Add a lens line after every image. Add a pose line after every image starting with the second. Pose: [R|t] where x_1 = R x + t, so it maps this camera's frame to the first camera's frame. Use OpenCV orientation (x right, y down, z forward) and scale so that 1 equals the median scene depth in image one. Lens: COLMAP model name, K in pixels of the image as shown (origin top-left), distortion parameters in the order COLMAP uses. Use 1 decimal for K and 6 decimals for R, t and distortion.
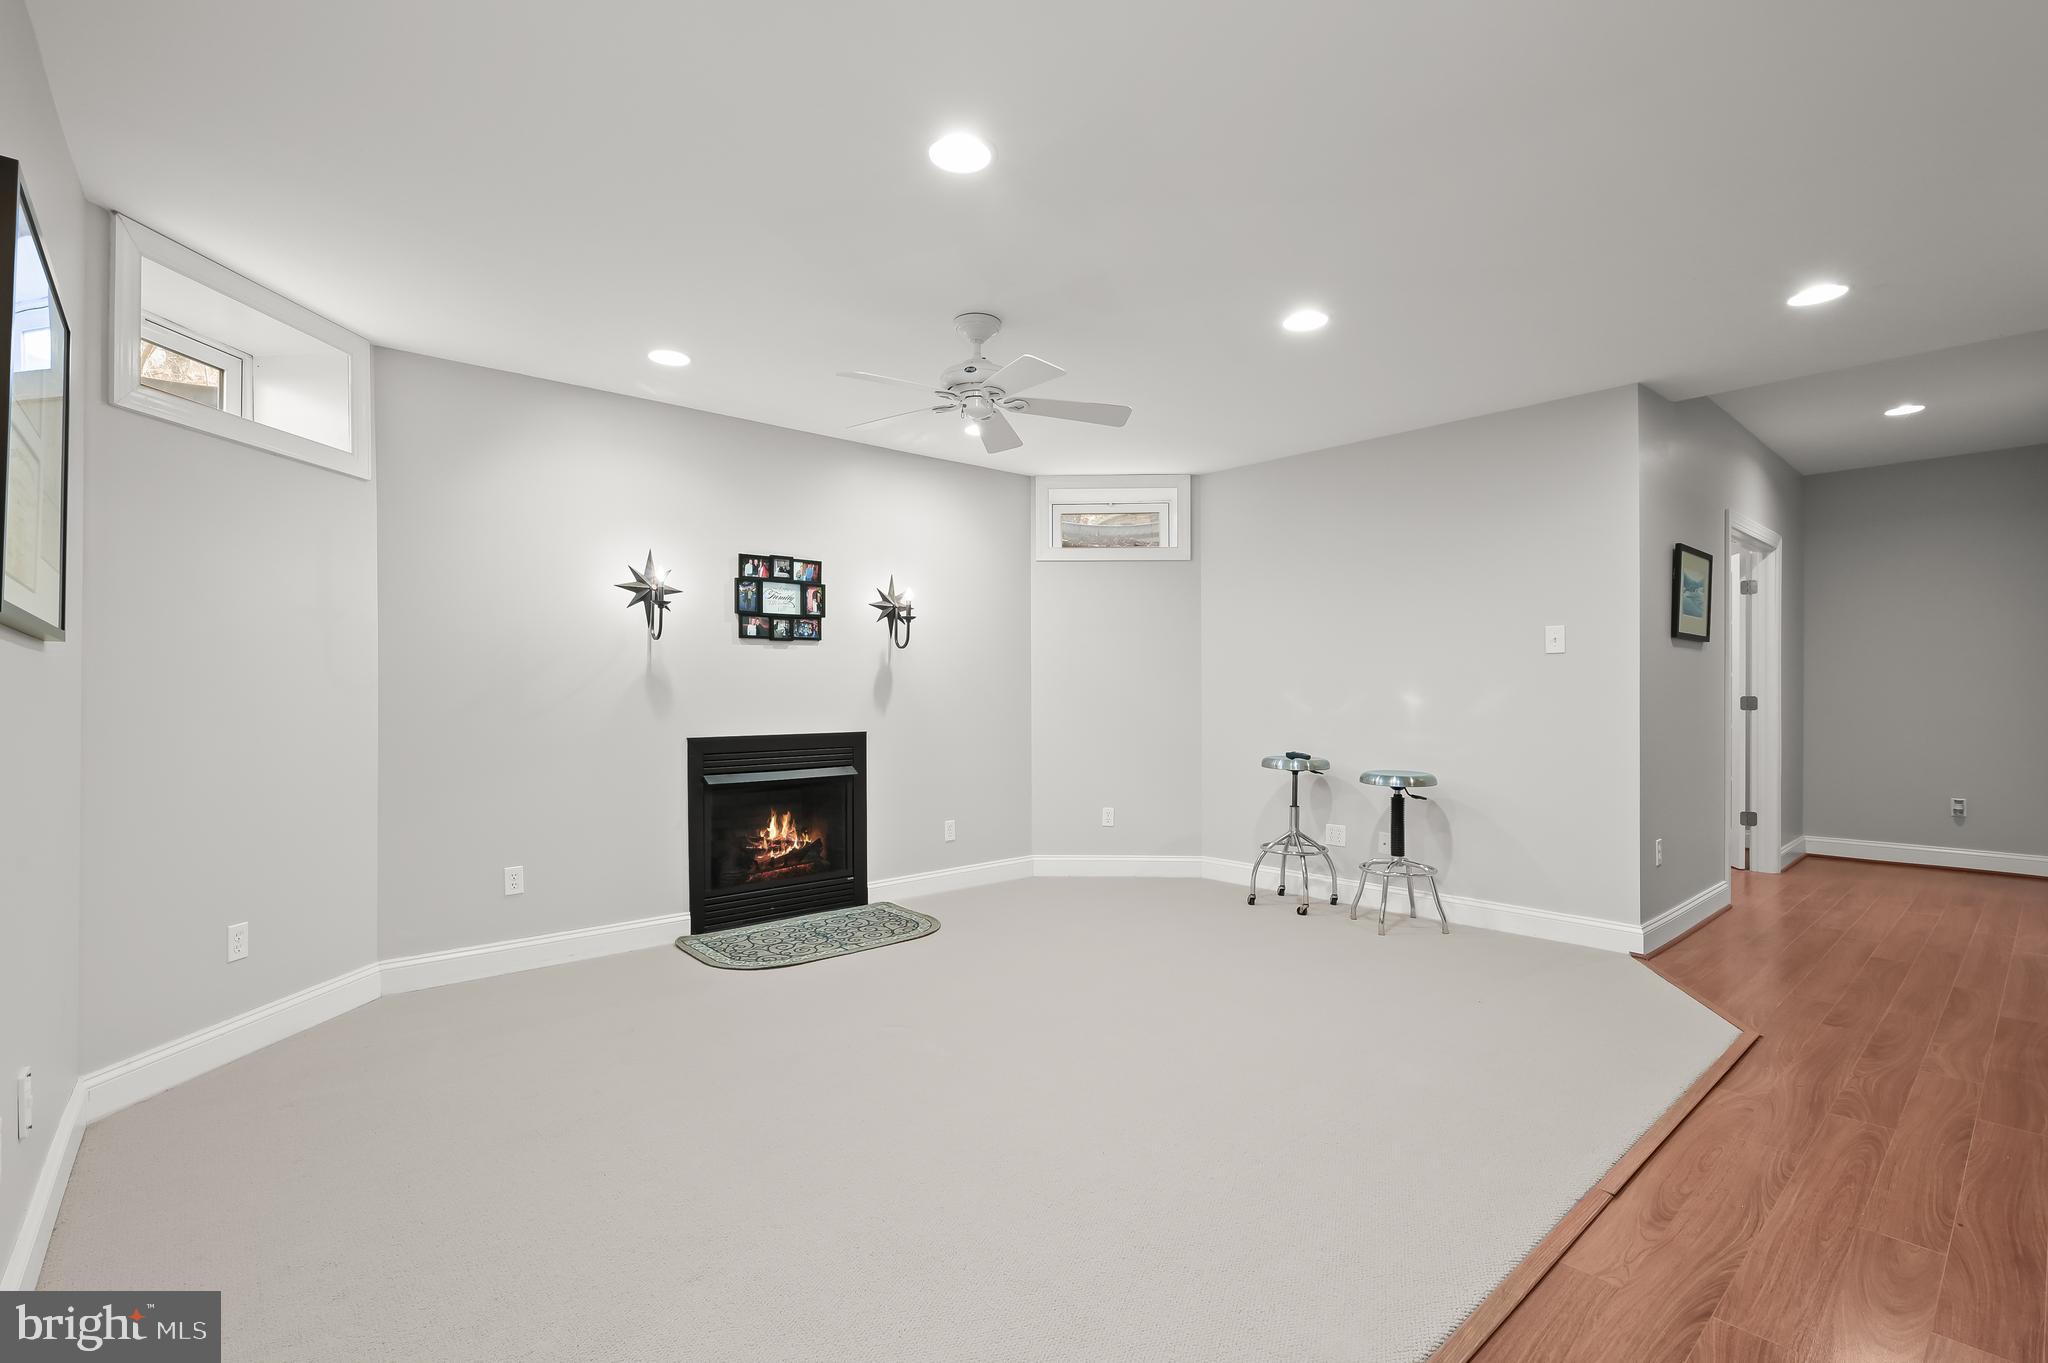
lens RADIAL K [[937.5, 0, 1030.8], [0, 937.5, 693.7], [0, 0, 1]] dist [0.001682, -0.002964]
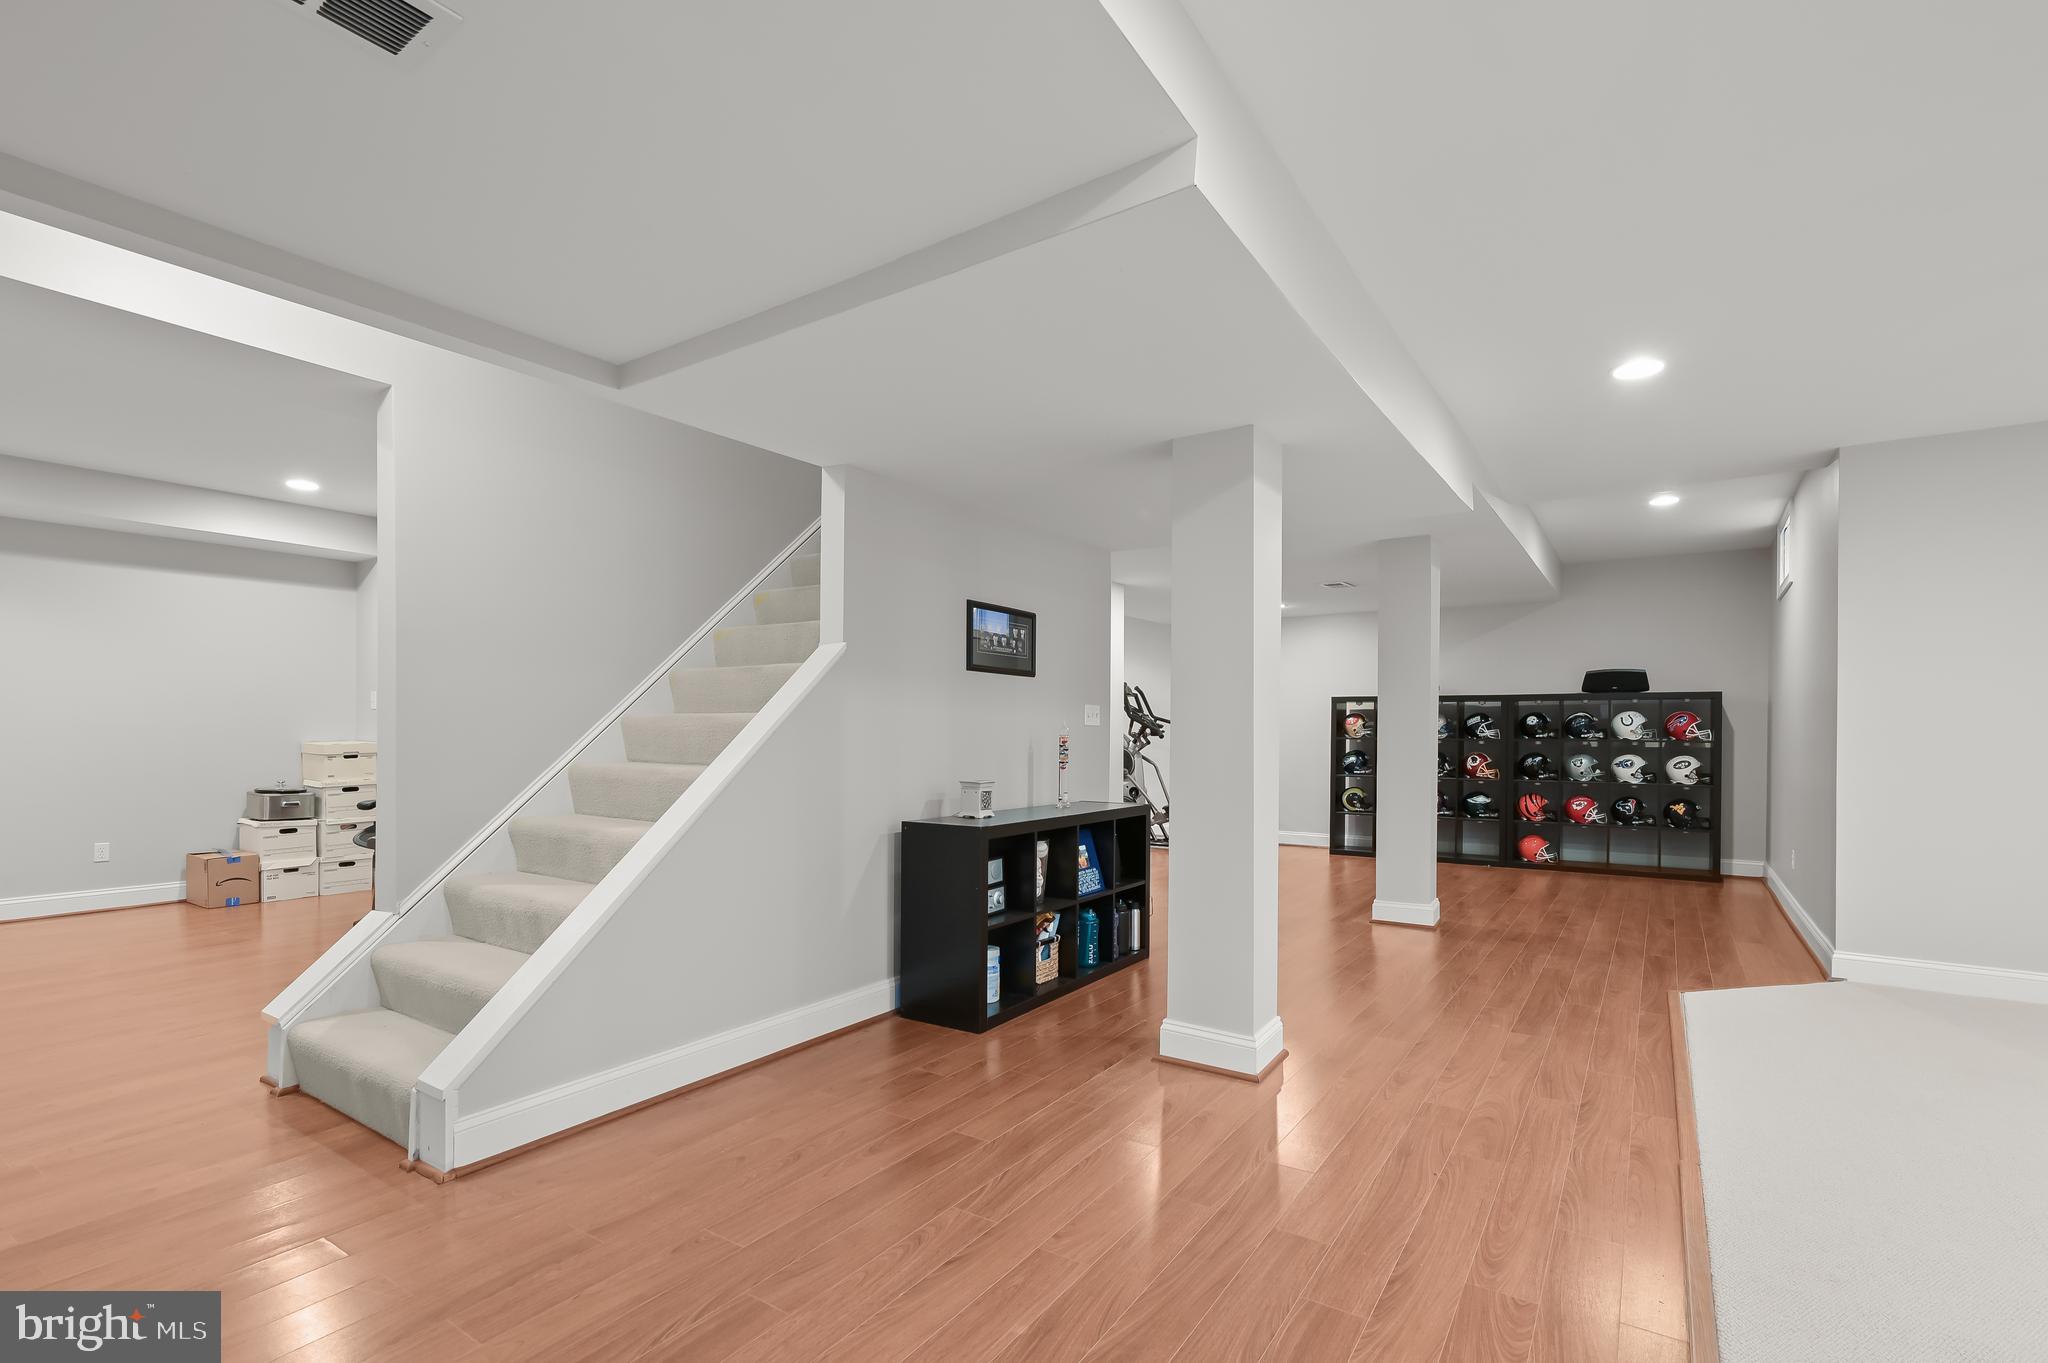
lens RADIAL K [[937.5, 0, 1040.0], [0, 937.5, 732.4], [0, 0, 1]] dist [0.001682, -0.002964]
pose [[-0.967518, 0.001784, -0.252795, 0.785730], [0.000911, 0.999993, 0.003571, -0.006528], [0.252799, 0.003225, -0.967513, 0.894668]]
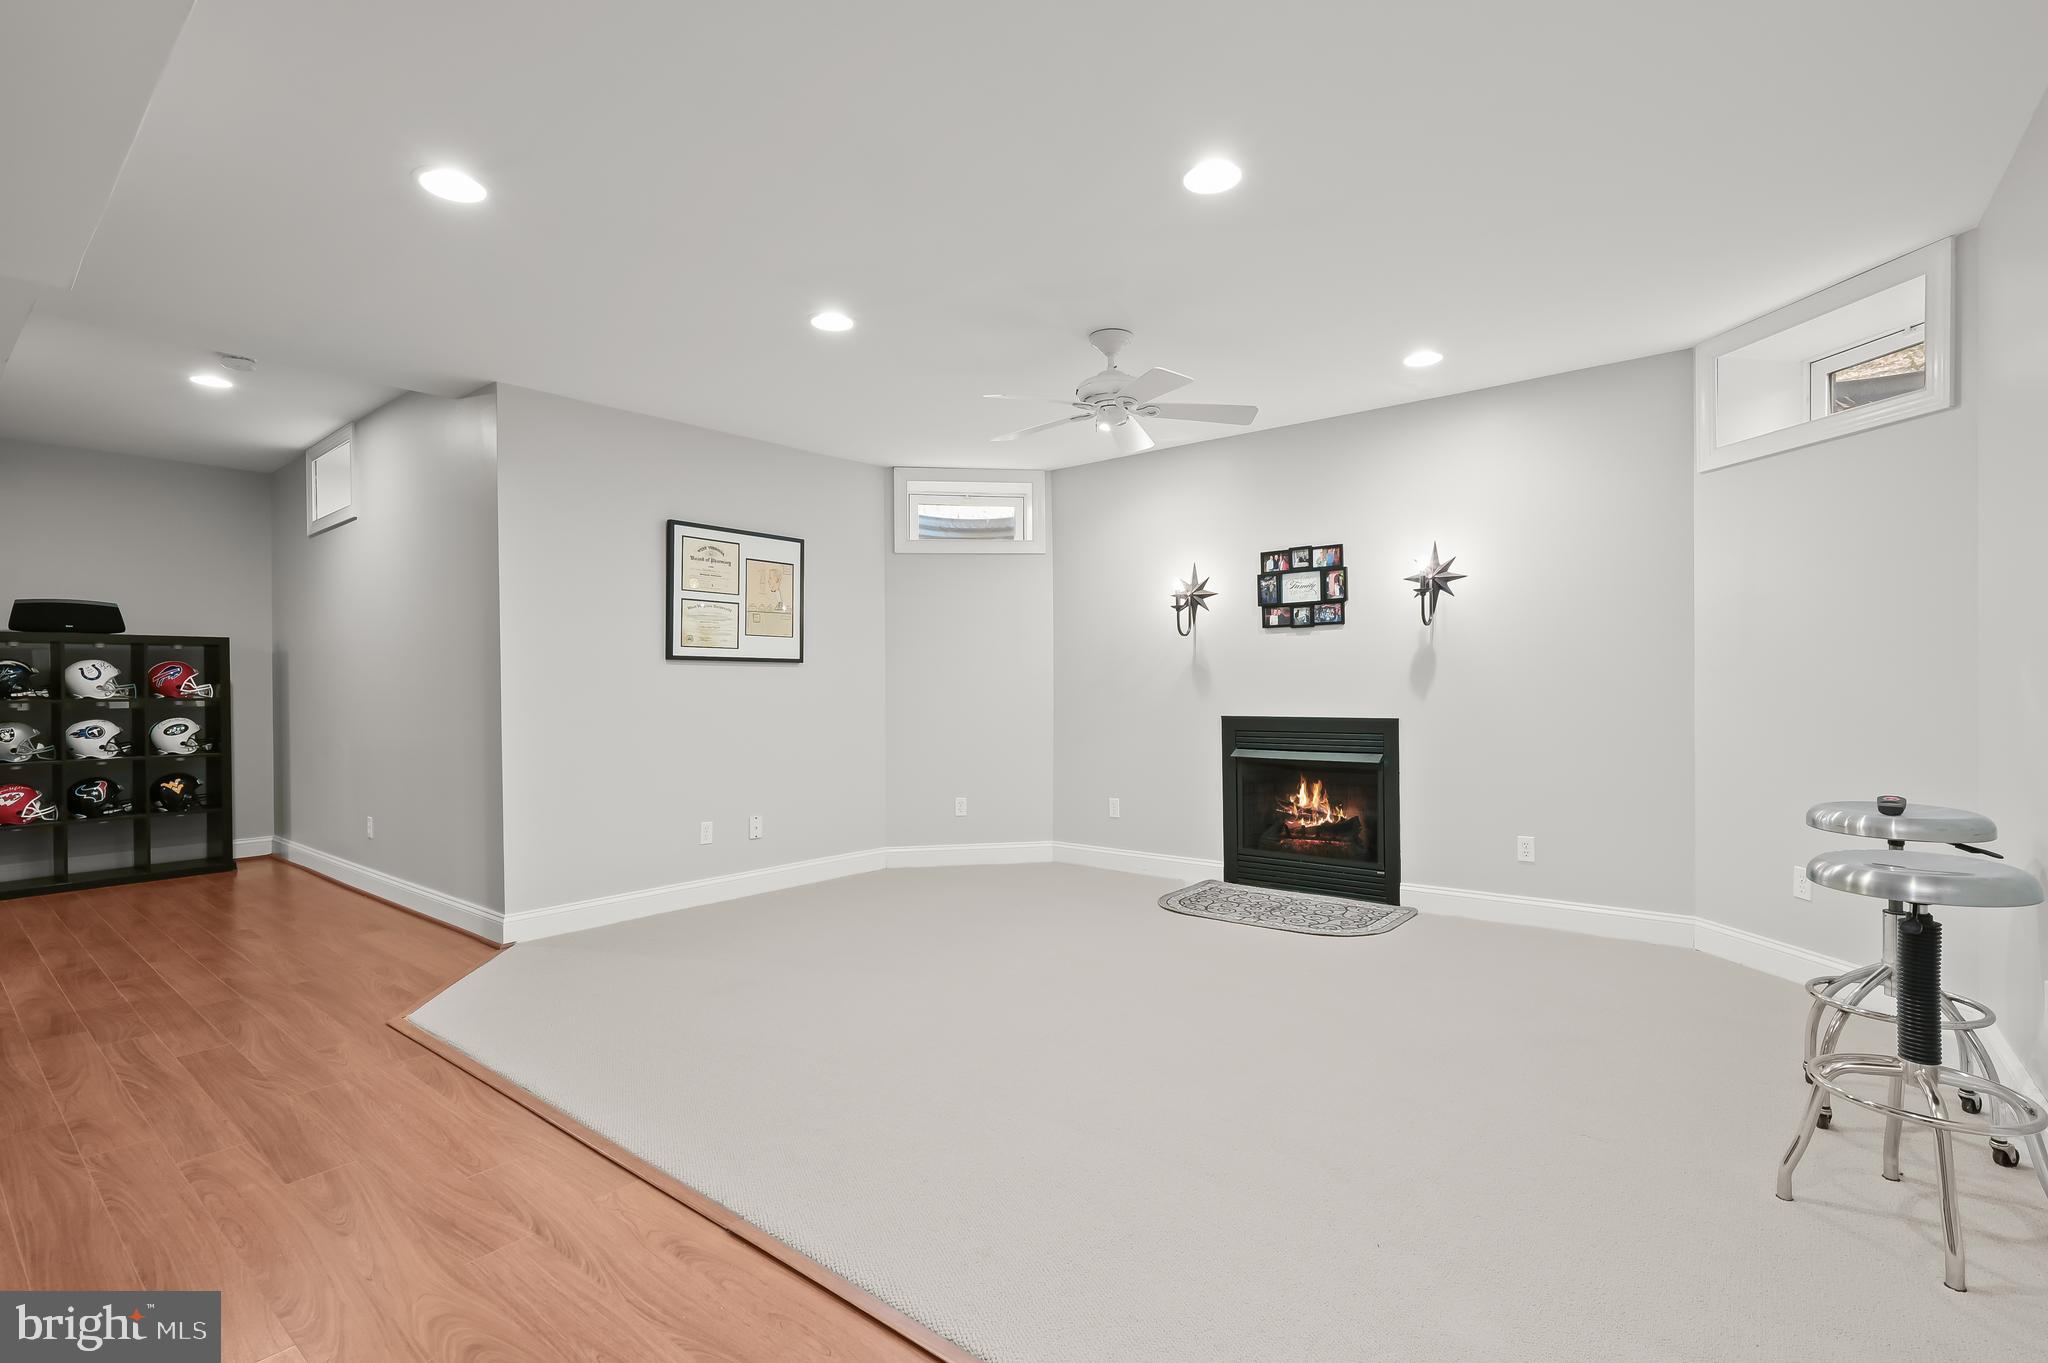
lens RADIAL K [[937.5, 0, 1021.4], [0, 937.5, 689.3], [0, 0, 1]] dist [0.001682, -0.002964]
pose [[0.160905, 0.011358, -0.986905, 0.727482], [0.008981, 0.999876, 0.012971, -0.003978], [0.986929, -0.010951, 0.160783, 0.526980]]
